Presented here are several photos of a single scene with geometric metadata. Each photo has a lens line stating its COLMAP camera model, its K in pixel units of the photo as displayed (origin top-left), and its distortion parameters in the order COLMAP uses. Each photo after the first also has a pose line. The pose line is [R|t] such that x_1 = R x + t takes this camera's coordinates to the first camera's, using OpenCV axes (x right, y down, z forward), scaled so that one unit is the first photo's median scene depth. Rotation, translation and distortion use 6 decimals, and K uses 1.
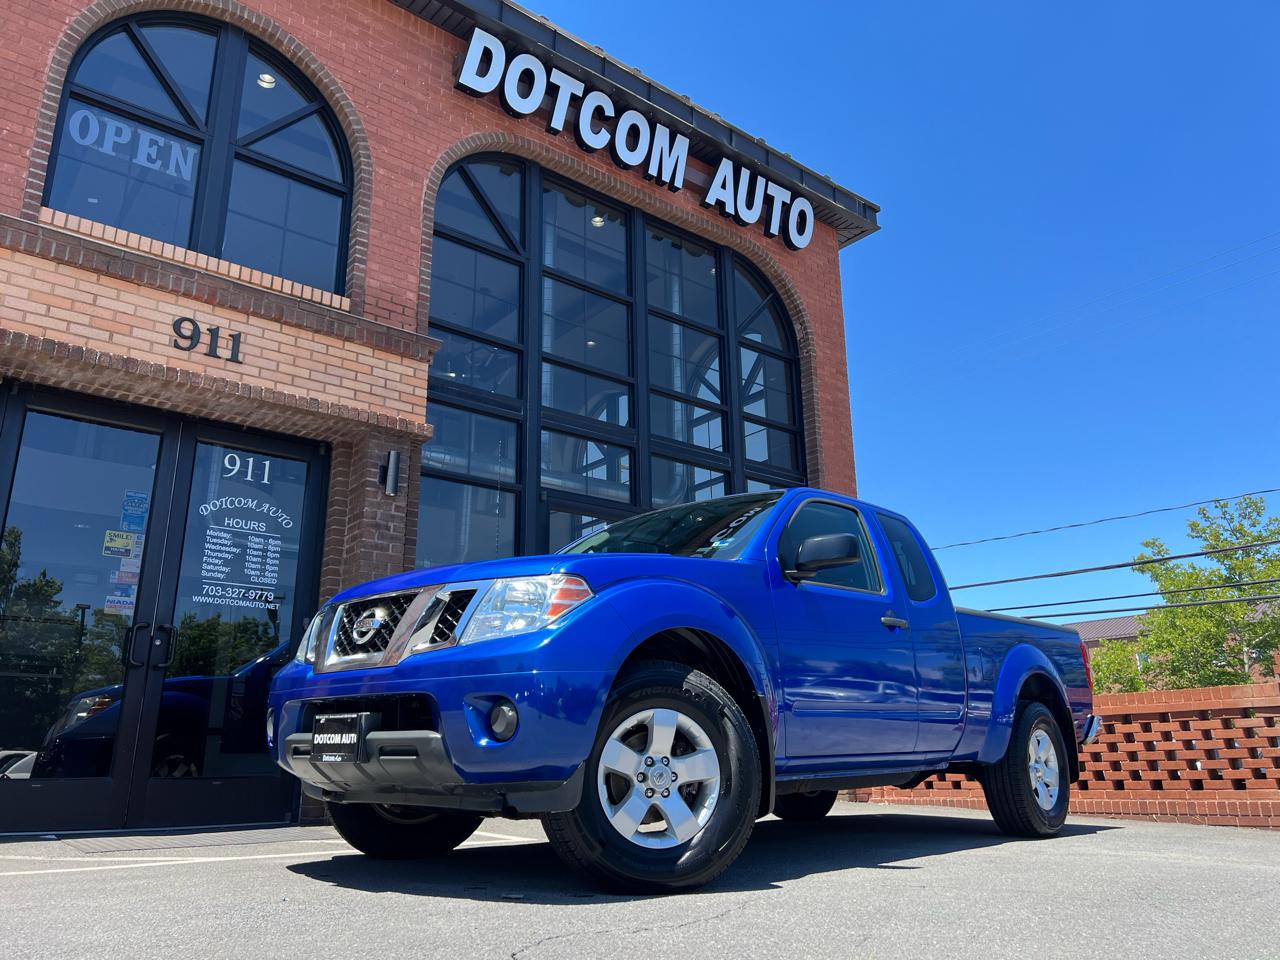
lens RADIAL K [[960.5, 0, 654.5], [0, 960.5, 476.9], [0, 0, 1]] dist [0.050653, -0.057183]
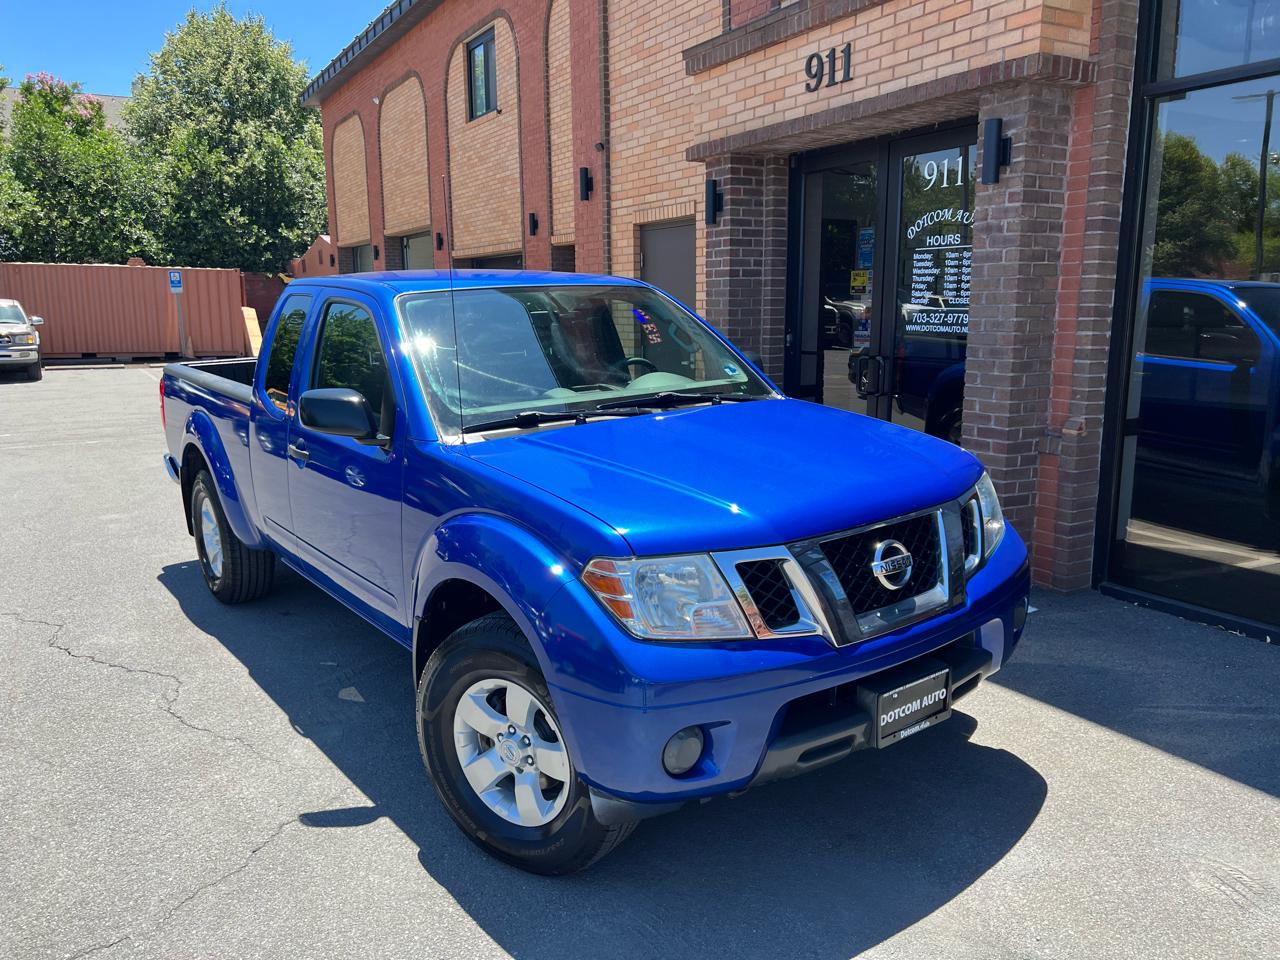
lens RADIAL K [[960.5, 0, 642.0], [0, 960.5, 486.2], [0, 0, 1]] dist [0.050653, -0.057183]
pose [[-0.167608, 0.201338, -0.965075, 0.544360], [0.300751, 0.942702, 0.144438, 0.051168], [0.938859, -0.266039, -0.218557, 0.878629]]
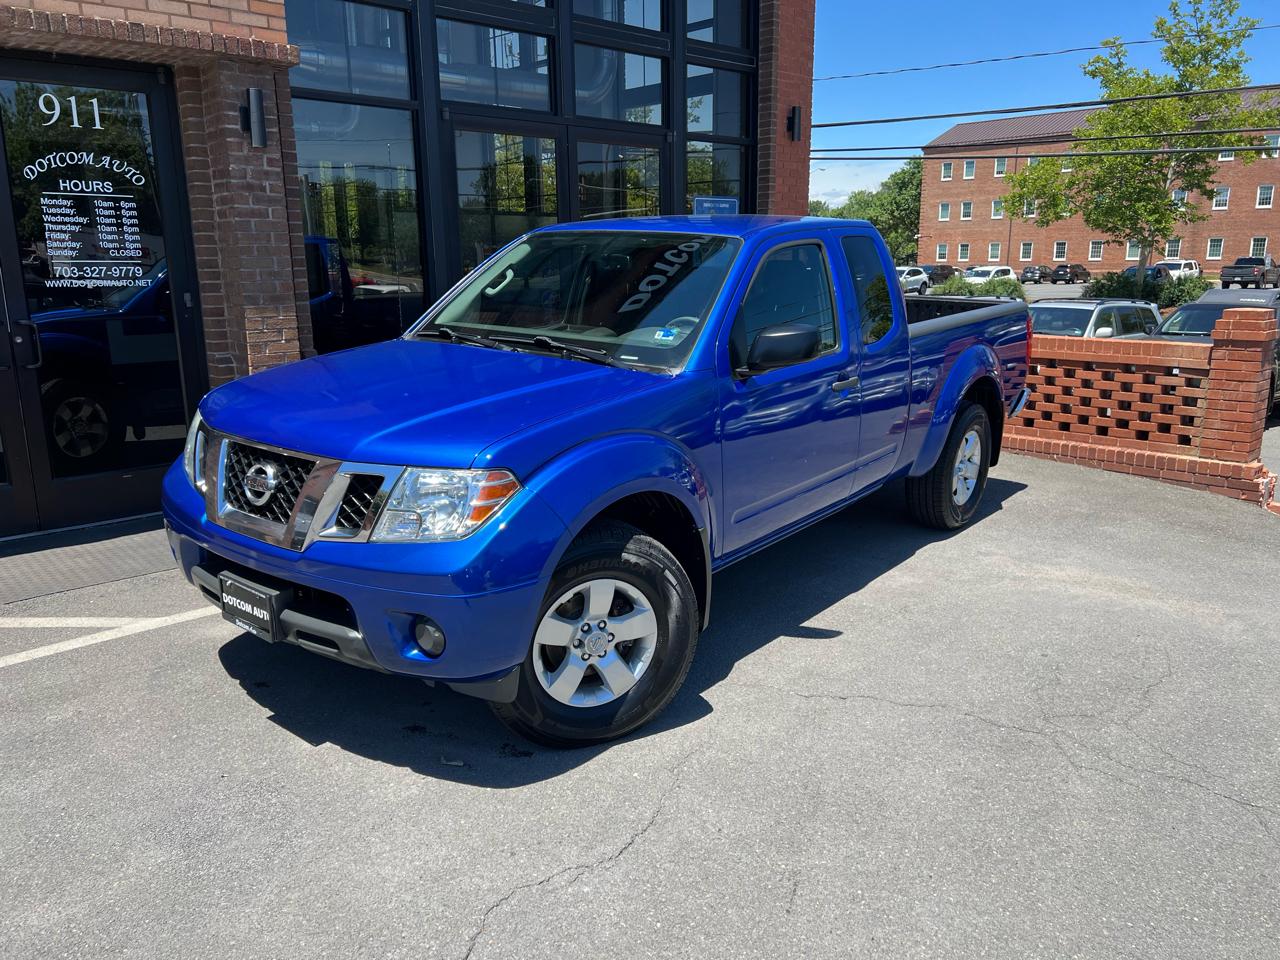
lens RADIAL K [[960.5, 0, 644.4], [0, 960.5, 485.8], [0, 0, 1]] dist [0.050653, -0.057183]
pose [[0.997451, -0.007679, 0.070934, -0.007098], [-0.029339, 0.862106, 0.505877, -0.165613], [-0.065038, -0.506669, 0.859684, 0.124923]]
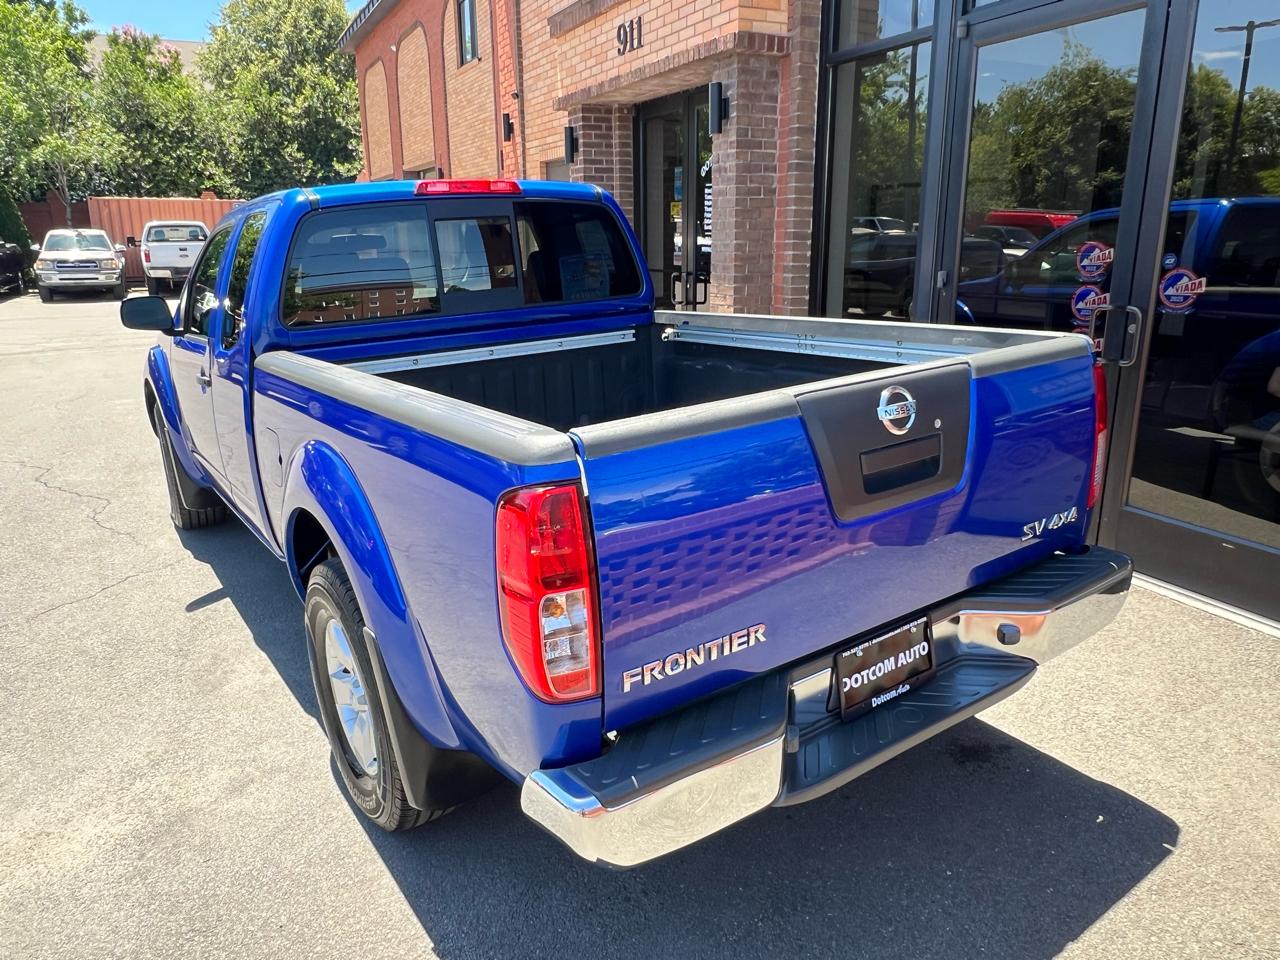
lens RADIAL K [[891.0, 0, 631.8], [0, 891.0, 478.8], [0, 0, 1]] dist [0.000561, -0.004585]
pose [[-0.238132, 0.279094, -0.930269, 0.667203], [0.300469, 0.932004, 0.202700, 0.135334], [0.923586, -0.231247, -0.305799, 1.147991]]
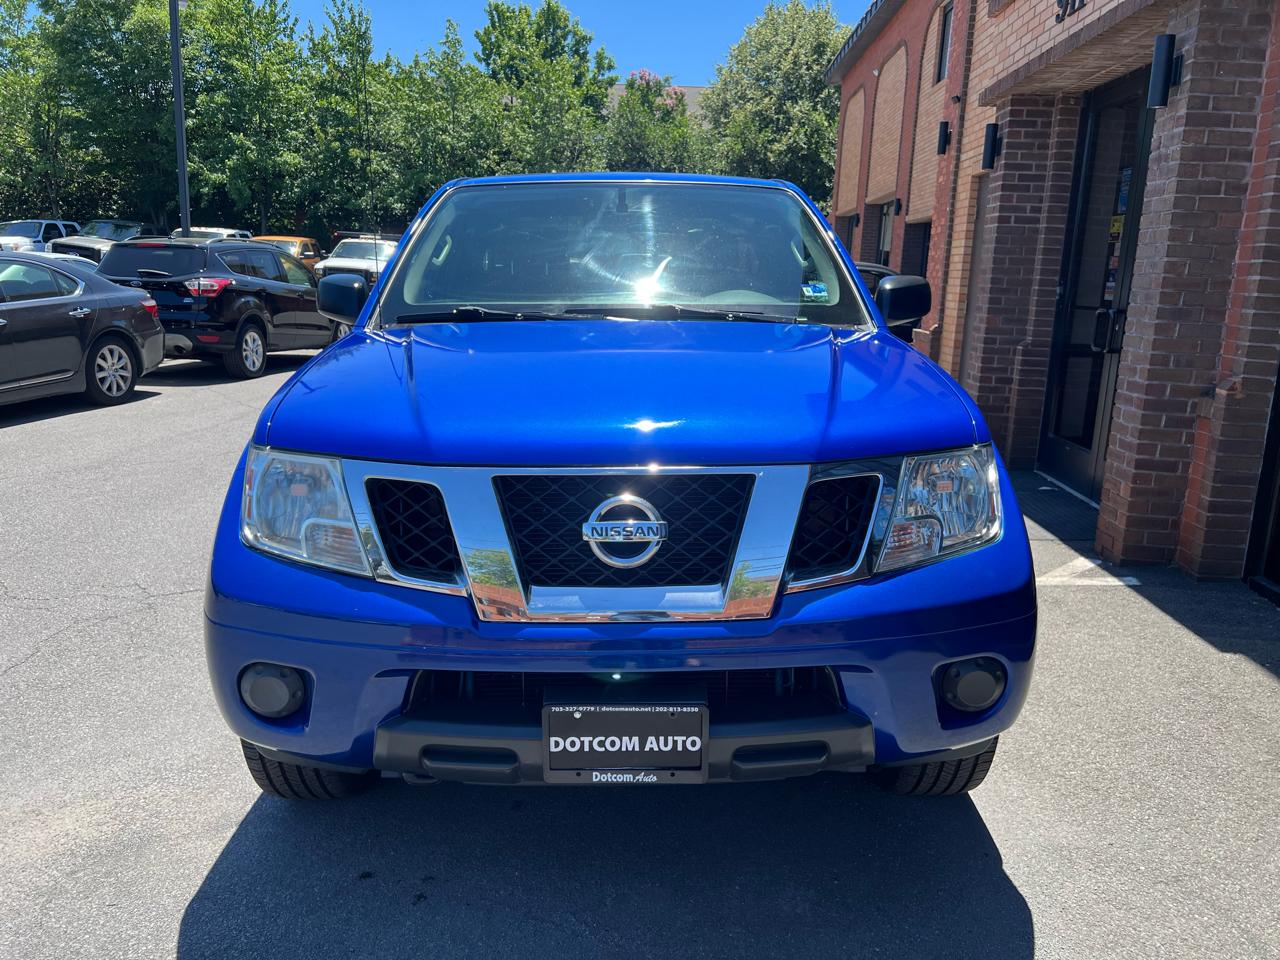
lens RADIAL K [[960.5, 0, 637.4], [0, 960.5, 475.6], [0, 0, 1]] dist [0.050653, -0.057183]
pose [[-0.674584, 0.142865, -0.724242, 0.500722], [0.192326, 0.981225, 0.014419, 0.194220], [0.712705, -0.129563, -0.689395, 1.210291]]
